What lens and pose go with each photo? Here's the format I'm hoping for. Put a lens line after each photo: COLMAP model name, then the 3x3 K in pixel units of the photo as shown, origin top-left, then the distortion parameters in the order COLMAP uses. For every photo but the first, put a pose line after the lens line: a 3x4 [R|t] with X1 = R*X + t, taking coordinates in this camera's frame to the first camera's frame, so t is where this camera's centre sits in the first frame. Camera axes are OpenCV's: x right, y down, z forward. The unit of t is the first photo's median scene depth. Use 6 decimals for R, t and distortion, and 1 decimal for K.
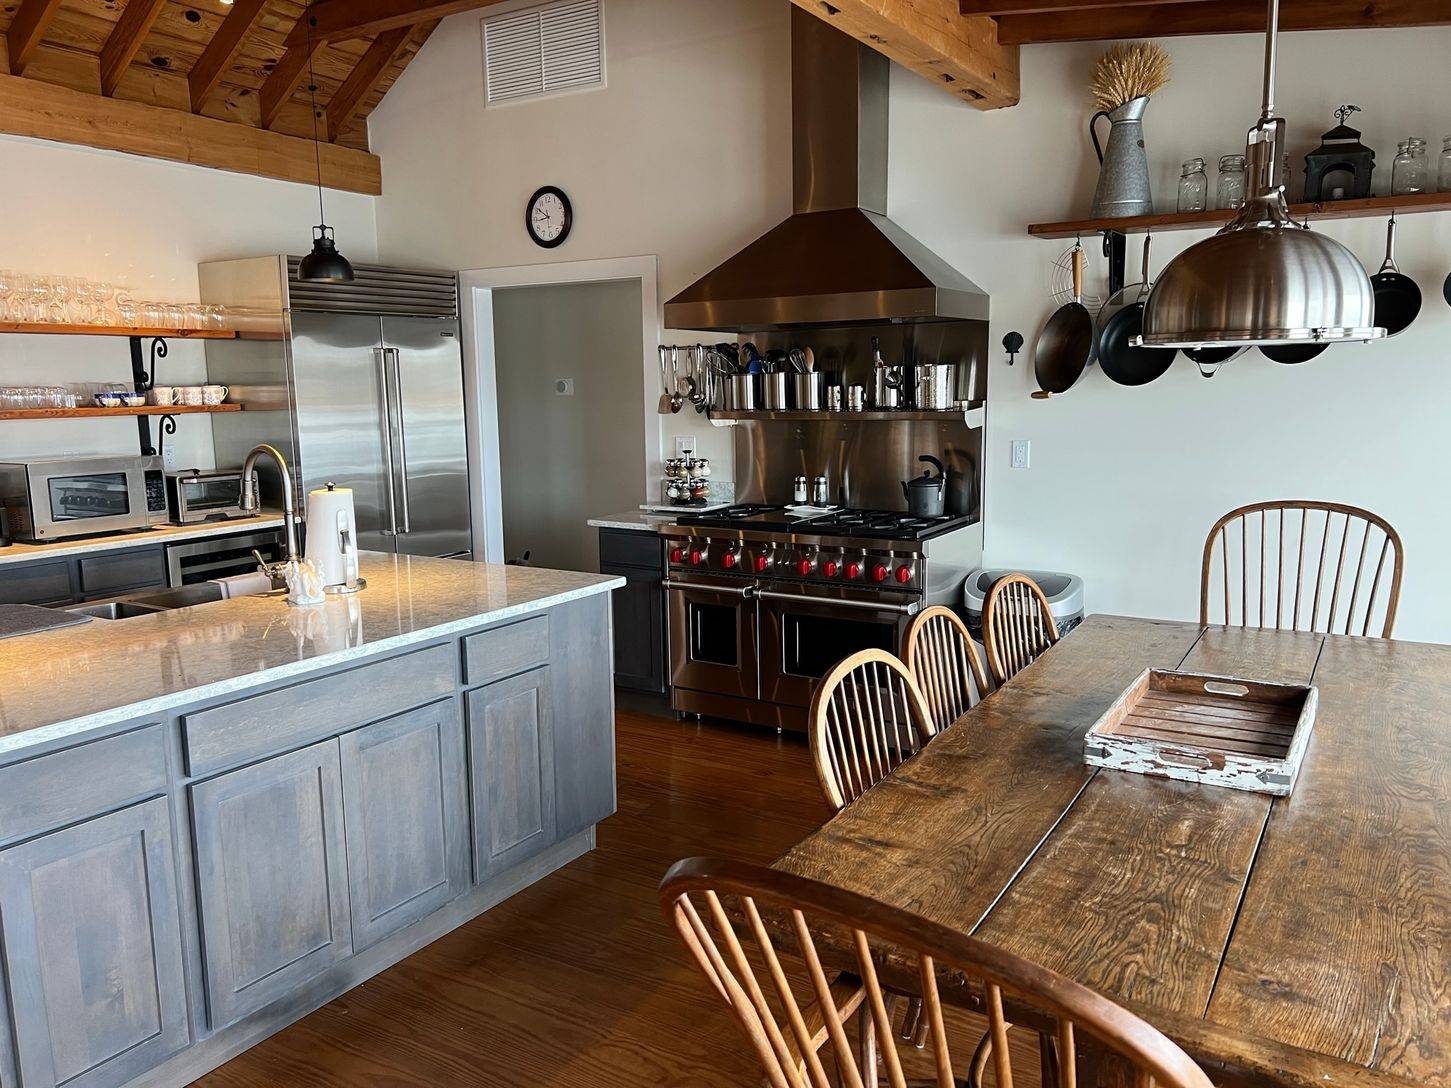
lens RADIAL K [[1097.4, 0, 725.5], [0, 1097.4, 541.8], [0, 0, 1]] dist [0.021571, -0.020148]
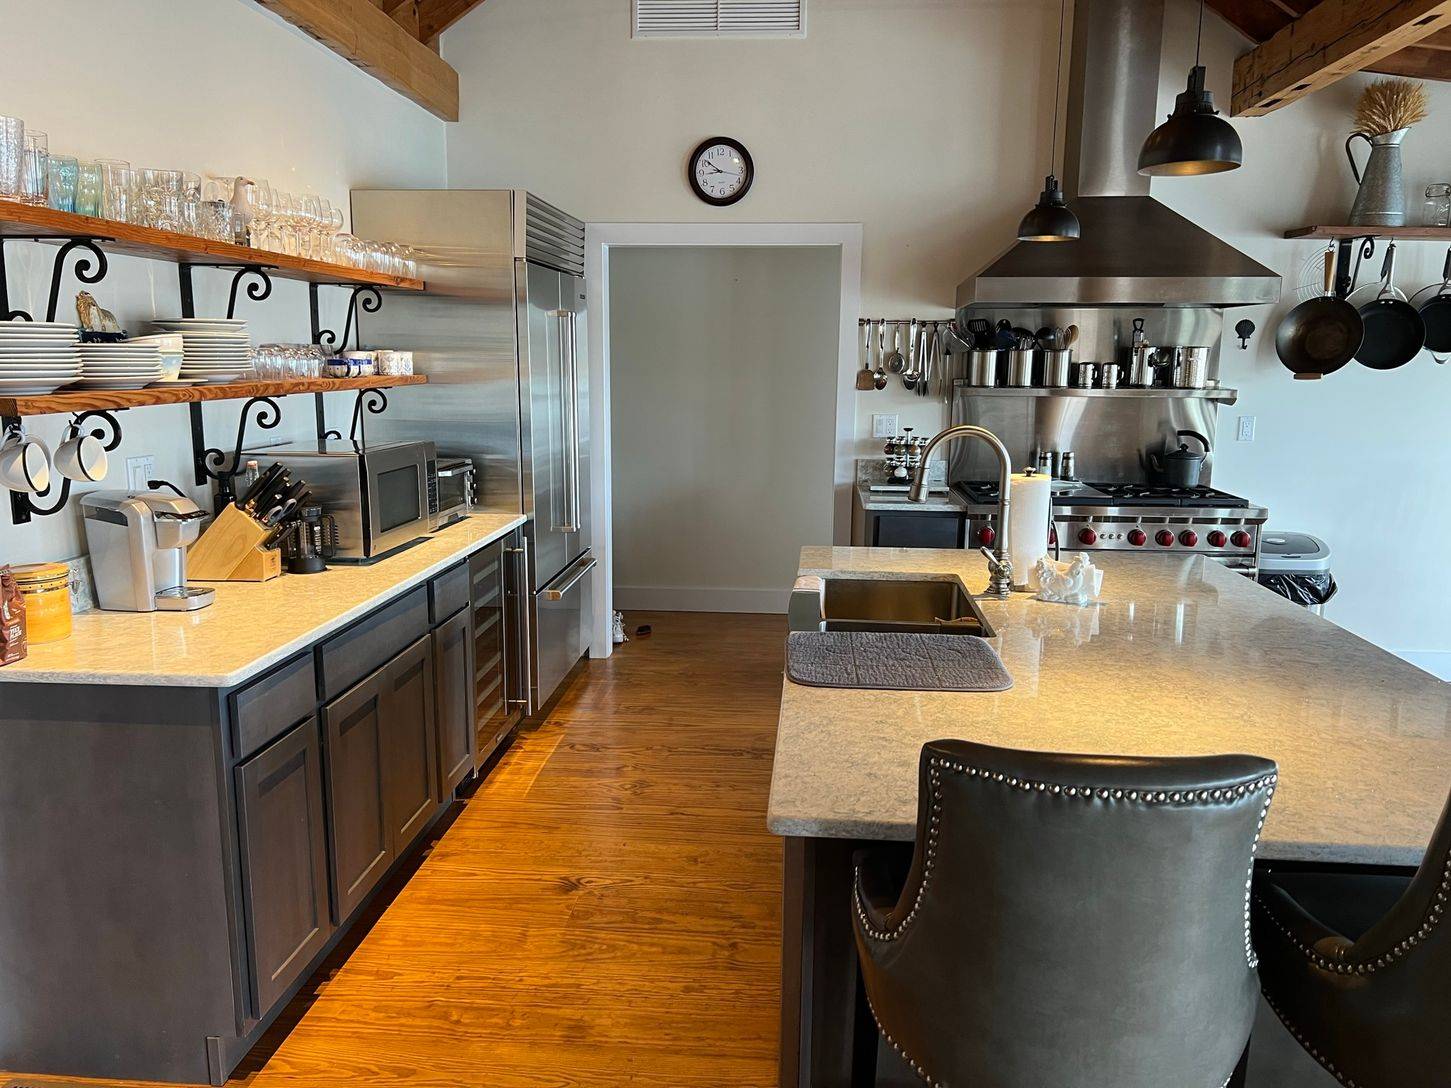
lens RADIAL K [[1097.4, 0, 728.2], [0, 1097.4, 546.1], [0, 0, 1]] dist [0.021571, -0.020148]
pose [[0.884538, -0.059145, 0.462703, -0.625724], [0.048336, 0.998211, 0.035194, -0.020261], [-0.463957, -0.008765, 0.885814, 0.203863]]
